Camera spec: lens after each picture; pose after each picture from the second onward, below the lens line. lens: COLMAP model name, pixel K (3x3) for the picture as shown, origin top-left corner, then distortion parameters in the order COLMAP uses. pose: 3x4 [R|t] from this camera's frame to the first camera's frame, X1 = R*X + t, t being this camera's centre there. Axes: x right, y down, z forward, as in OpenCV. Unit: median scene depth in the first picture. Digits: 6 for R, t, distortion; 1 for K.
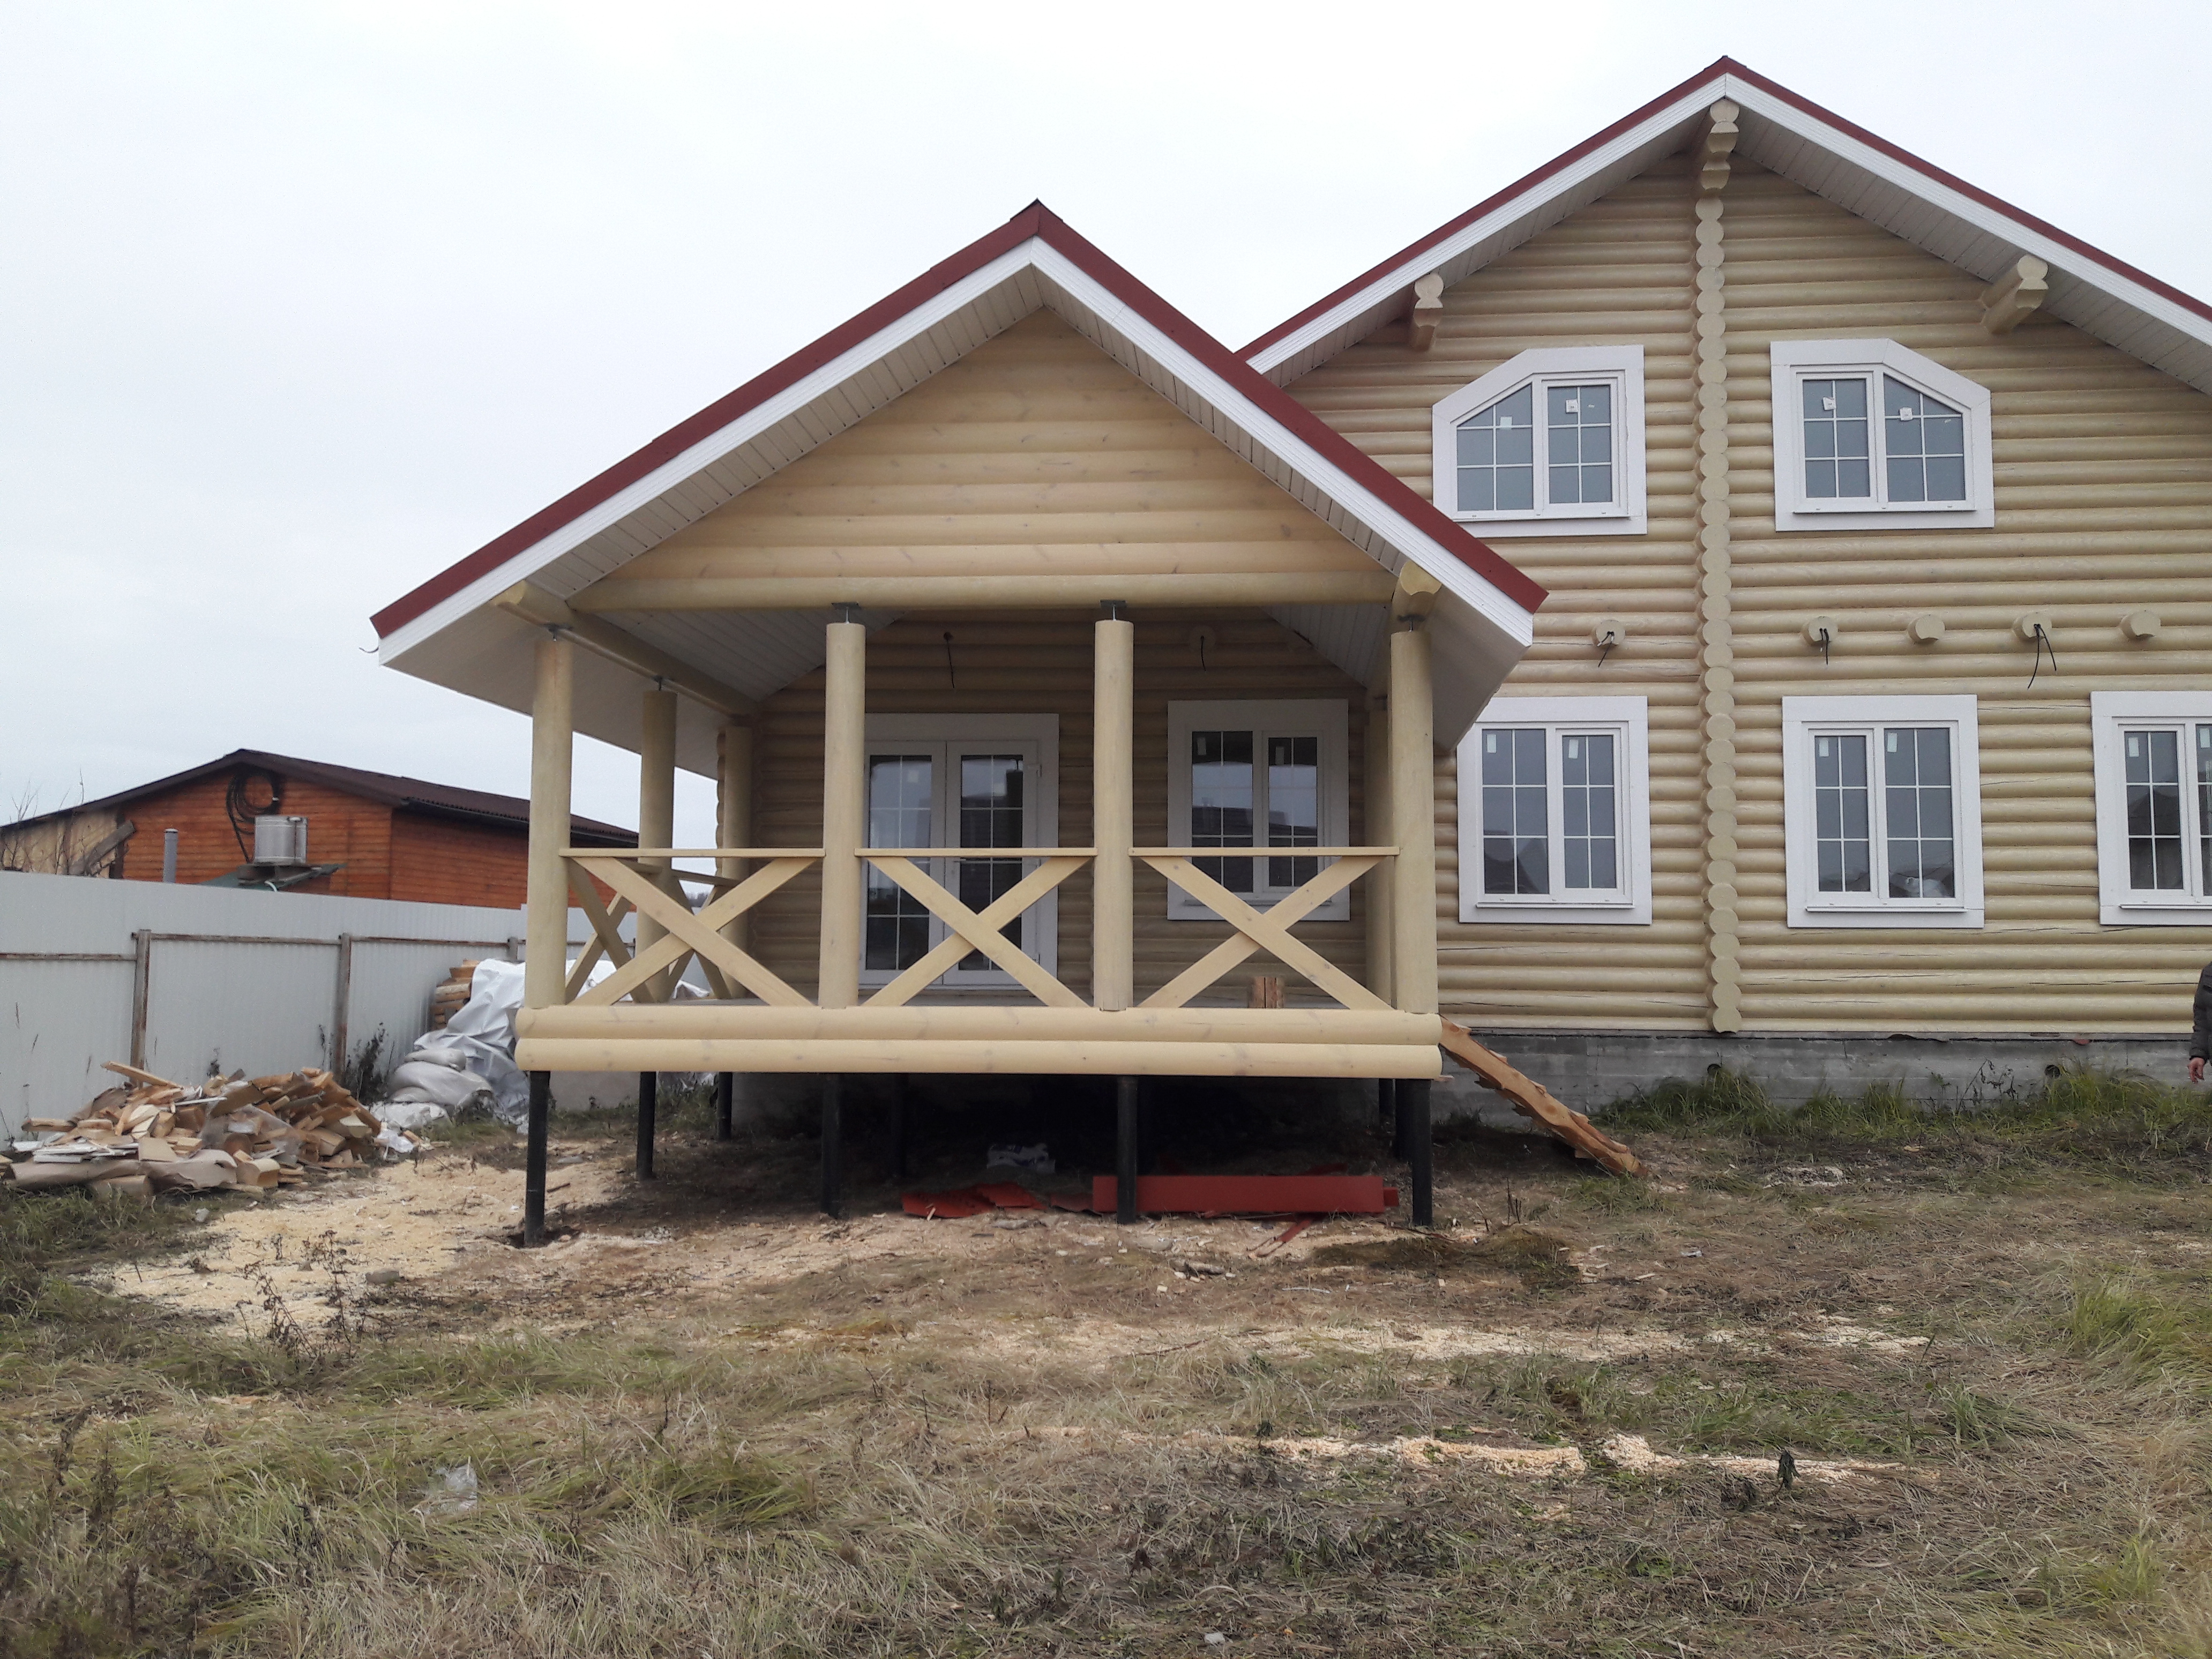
lens RADIAL K [[1804.4, 0, 1106.0], [0, 1804.4, 829.5], [0, 0, 1]] dist [0.180266, -0.001415]
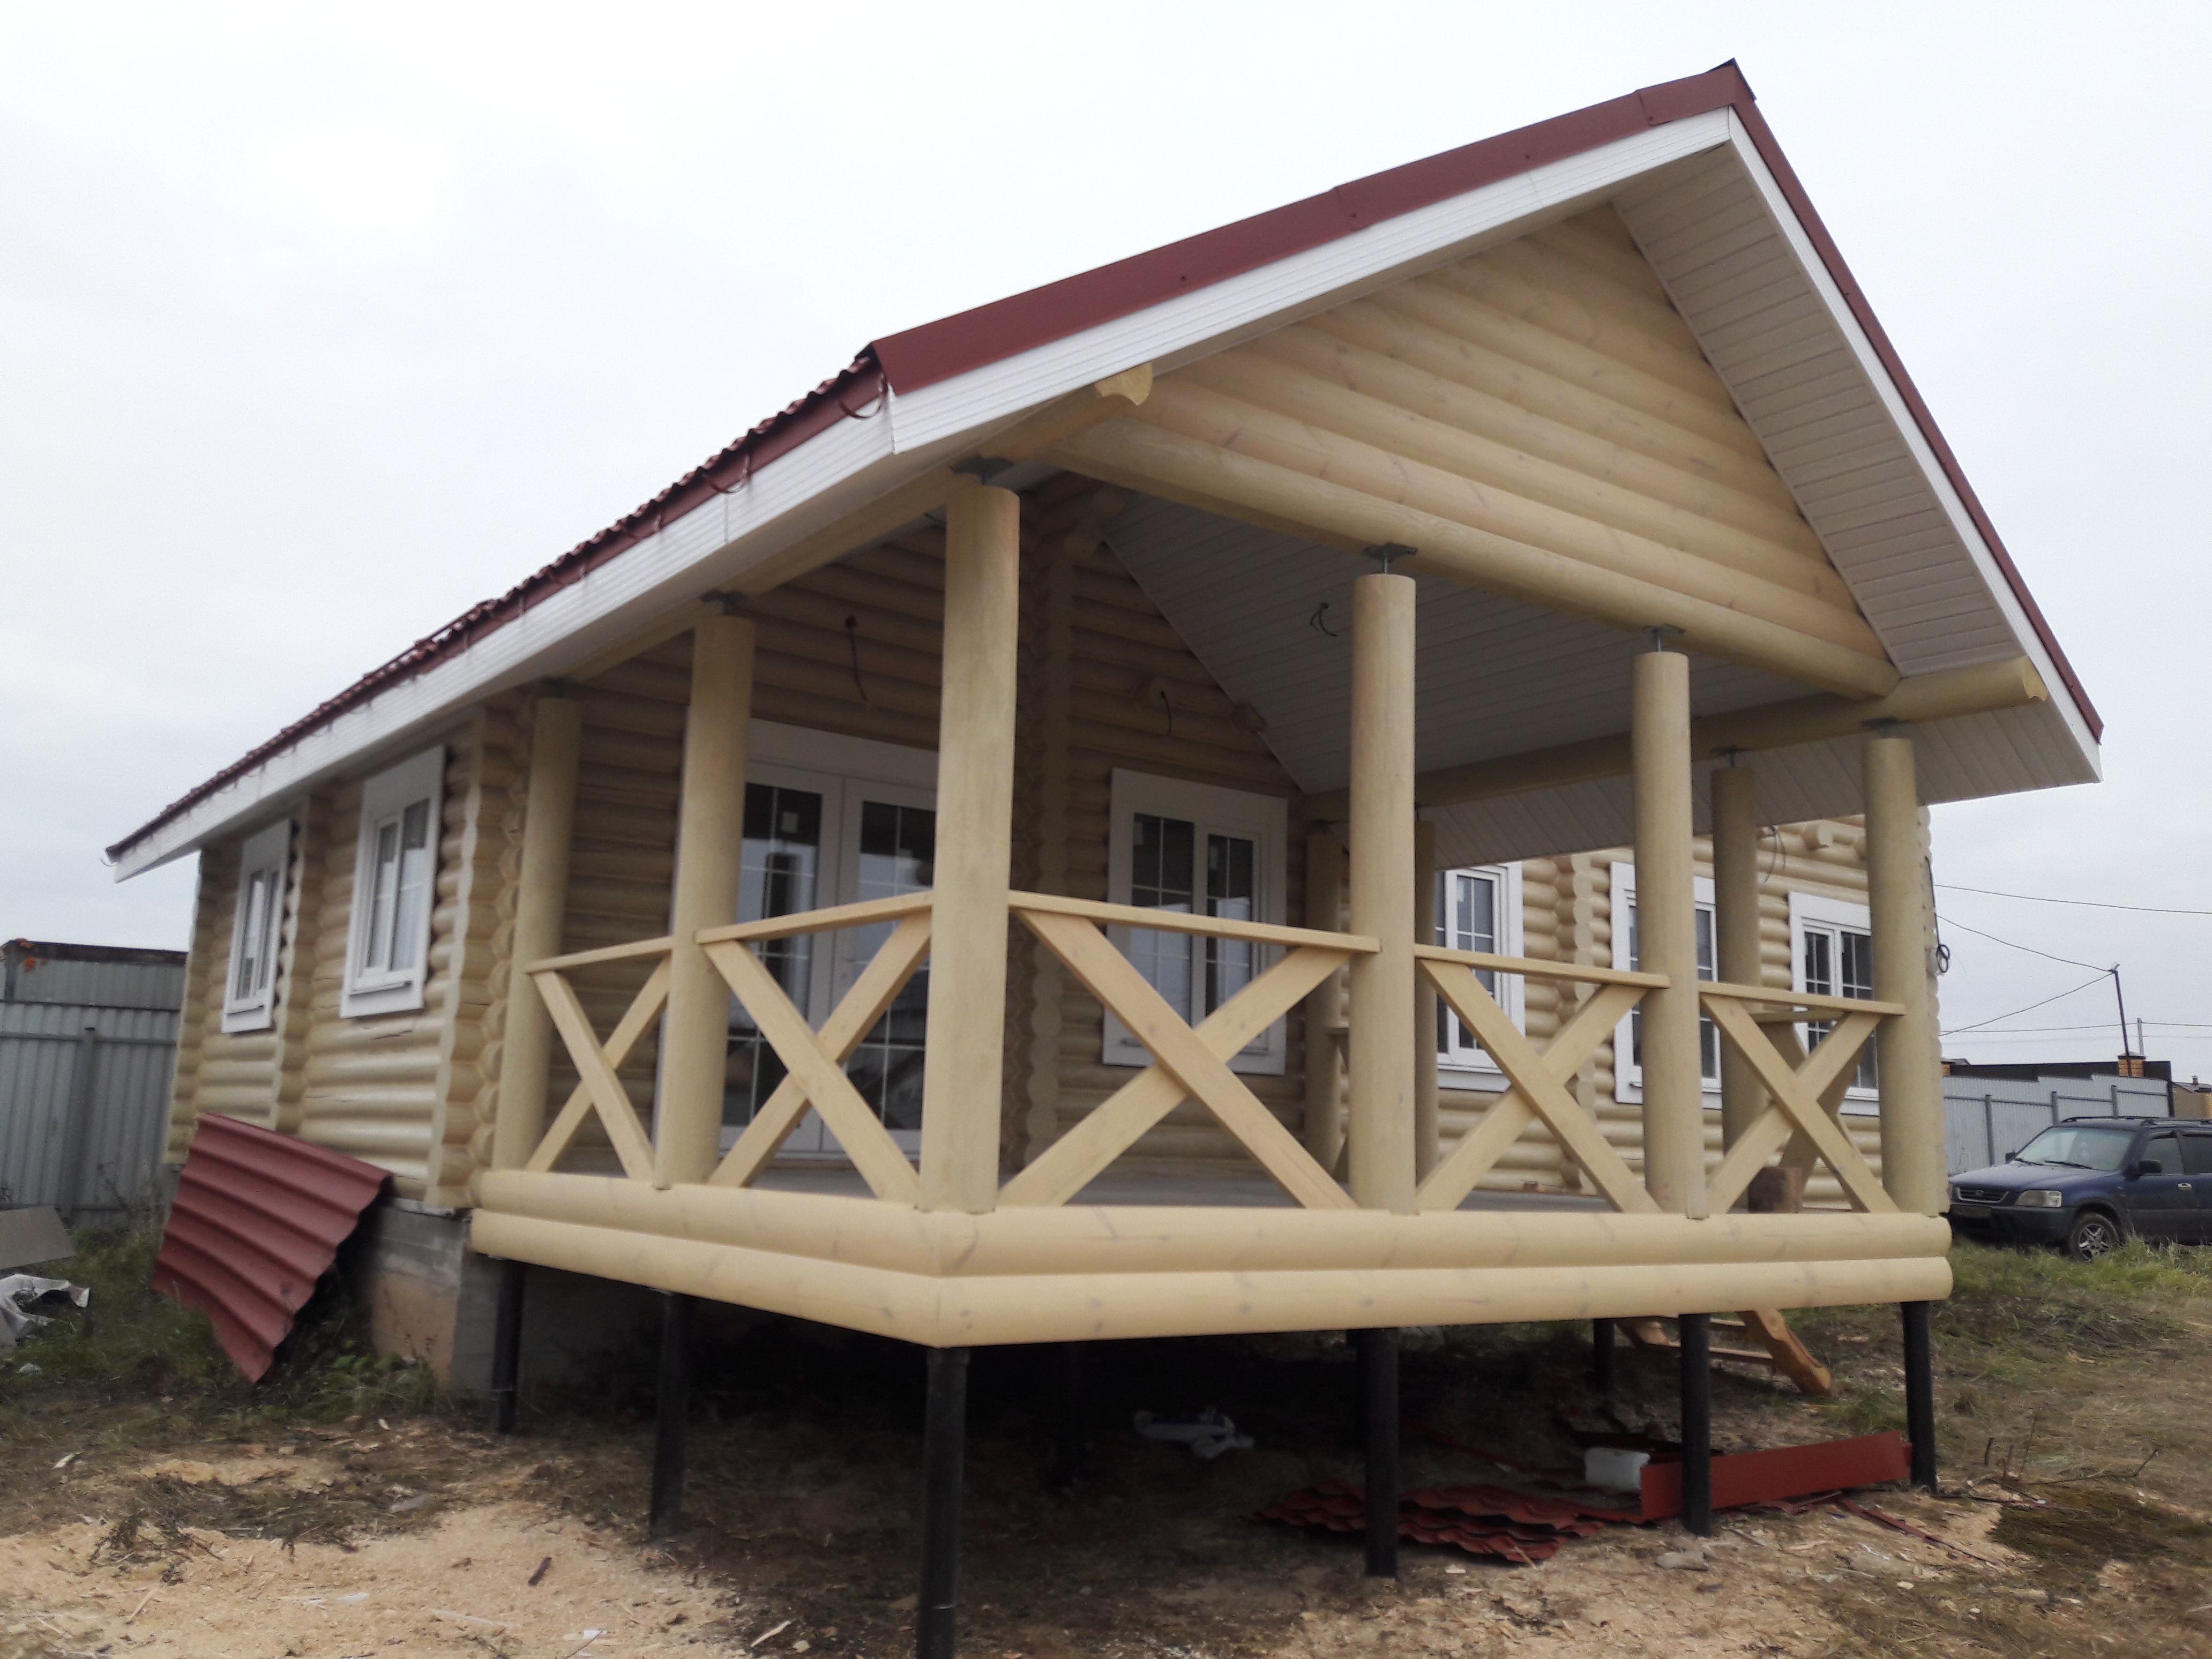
lens RADIAL K [[1782.2, 0, 1106.0], [0, 1782.2, 829.5], [0, 0, 1]] dist [0.141752, -0.272815]
pose [[0.745113, 0.129703, 0.654205, -0.484590], [-0.079531, 0.991188, -0.105931, 0.034921], [-0.662179, 0.026901, 0.748862, 0.489275]]
